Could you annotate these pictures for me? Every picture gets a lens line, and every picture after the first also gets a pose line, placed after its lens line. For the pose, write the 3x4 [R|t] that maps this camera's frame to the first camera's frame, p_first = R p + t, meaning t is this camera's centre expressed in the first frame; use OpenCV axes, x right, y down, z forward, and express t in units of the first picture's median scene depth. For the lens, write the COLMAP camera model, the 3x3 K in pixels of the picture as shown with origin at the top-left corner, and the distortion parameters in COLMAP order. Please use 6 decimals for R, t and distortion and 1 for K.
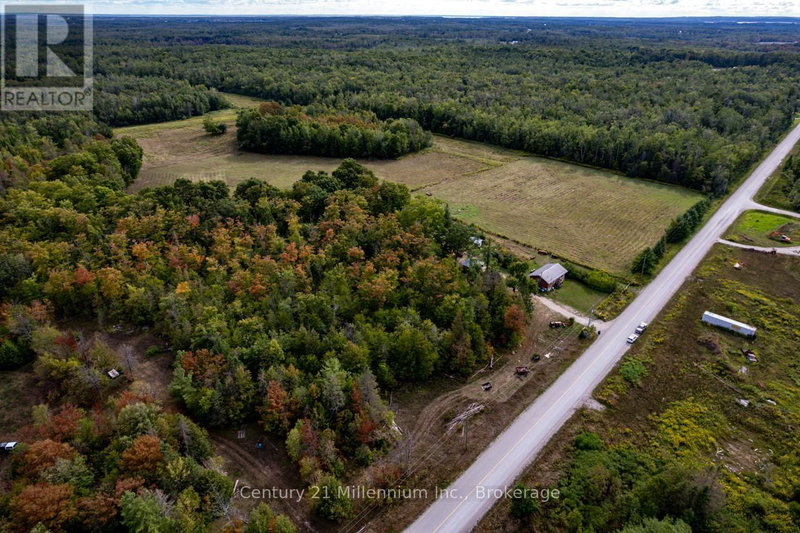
lens RADIAL K [[510.6, 0, 401.6], [0, 510.6, 265.2], [0, 0, 1]] dist [-0.084836, 0.076155]
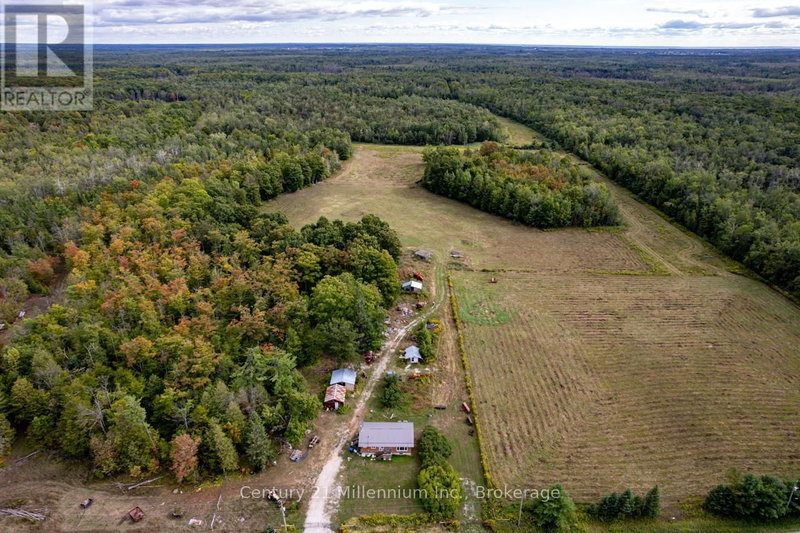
lens RADIAL K [[510.6, 0, 401.6], [0, 510.6, 265.2], [0, 0, 1]] dist [-0.084836, 0.076155]
pose [[0.703835, 0.282398, -0.651818, 0.639274], [-0.316010, 0.946263, 0.068736, -0.236848], [0.636202, 0.157603, 0.755254, 0.426144]]
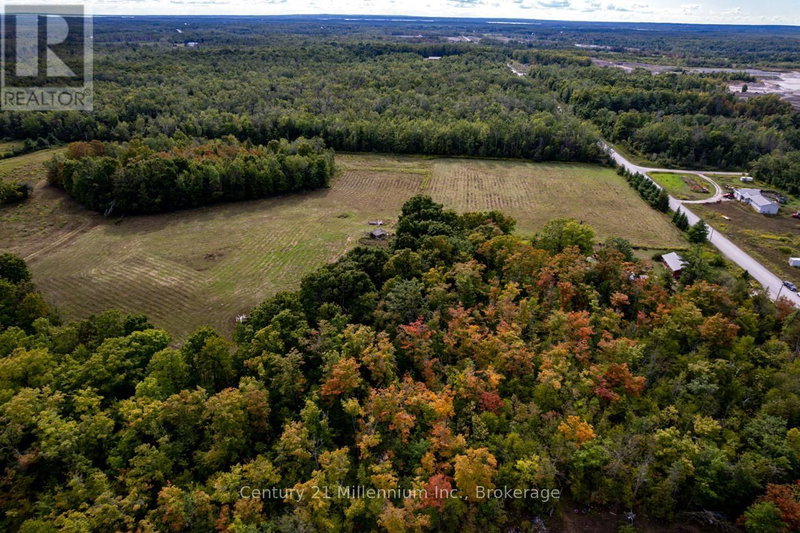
lens RADIAL K [[510.6, 0, 401.6], [0, 510.6, 265.2], [0, 0, 1]] dist [-0.084836, 0.076155]
pose [[0.805225, -0.265628, 0.530146, -0.677911], [0.264360, 0.961098, 0.080027, -0.200066], [-0.530779, 0.075709, 0.844122, 0.383665]]
